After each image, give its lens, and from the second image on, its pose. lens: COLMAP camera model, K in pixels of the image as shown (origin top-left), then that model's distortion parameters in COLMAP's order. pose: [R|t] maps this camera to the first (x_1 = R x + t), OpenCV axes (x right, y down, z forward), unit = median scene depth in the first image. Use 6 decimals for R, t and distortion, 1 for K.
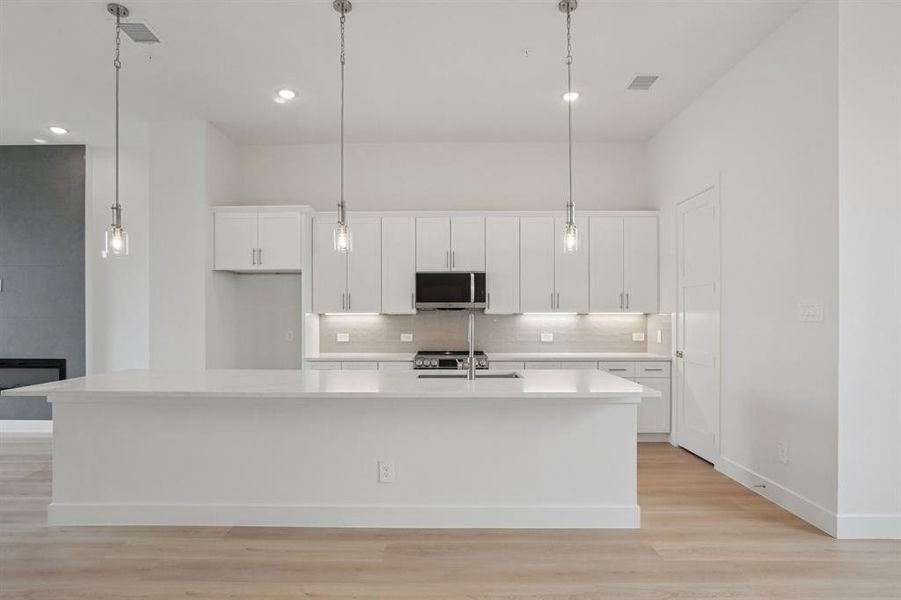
lens RADIAL K [[496.6, 0, 437.0], [0, 496.6, 317.7], [0, 0, 1]] dist [-0.021920, 0.000648]
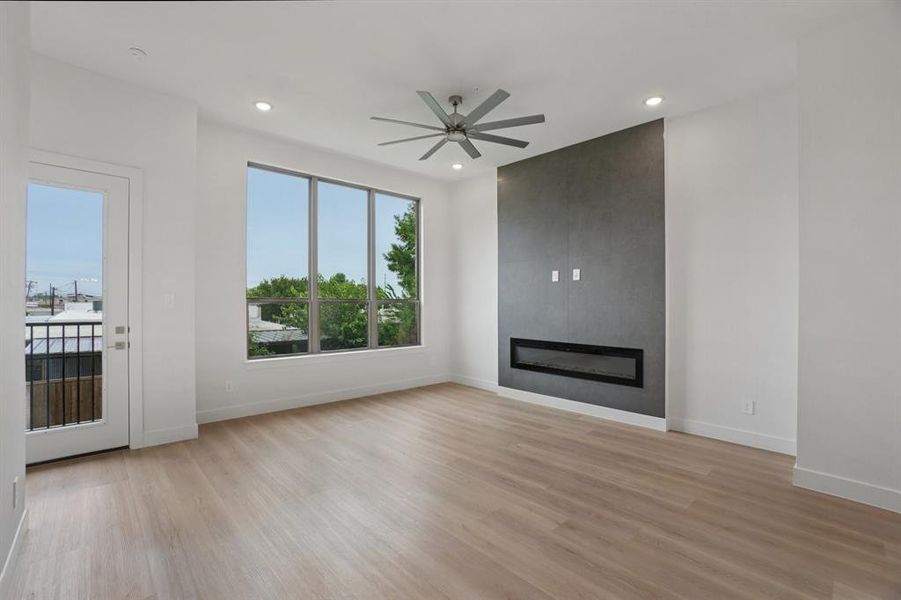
lens RADIAL K [[401.8, 0, 436.5], [0, 401.8, 298.7], [0, 0, 1]] dist [-0.070890, 0.024410]
pose [[0.678784, 0.000822, -0.734338, -0.502415], [-0.007512, 0.999955, -0.005824, -0.006976], [0.734300, 0.009470, 0.678759, 0.204911]]
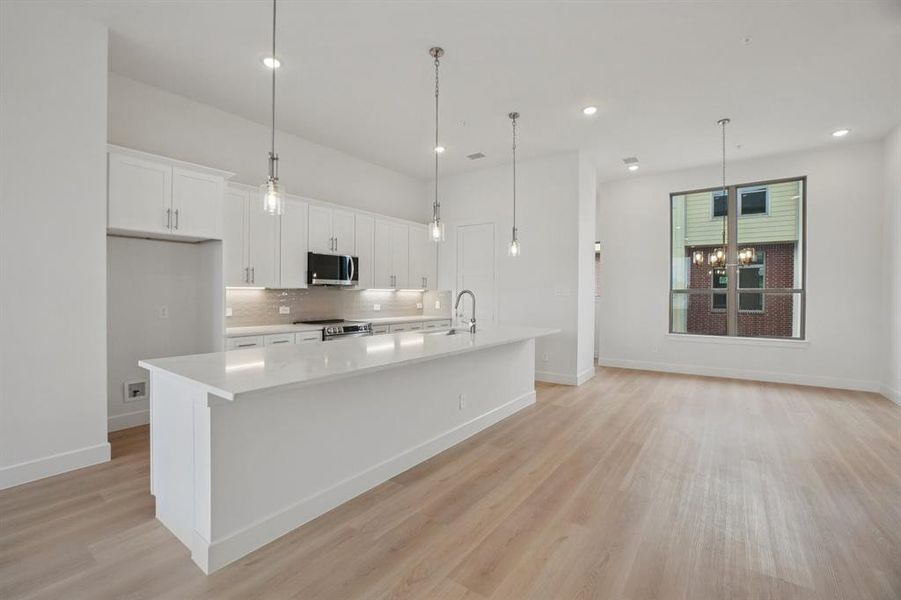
lens RADIAL K [[401.8, 0, 436.5], [0, 401.8, 298.7], [0, 0, 1]] dist [-0.070890, 0.024410]
pose [[0.585475, -0.004985, 0.810675, -0.617654], [-0.003870, 0.999953, 0.008944, 0.005676], [-0.810681, -0.008373, 0.585428, 0.230051]]
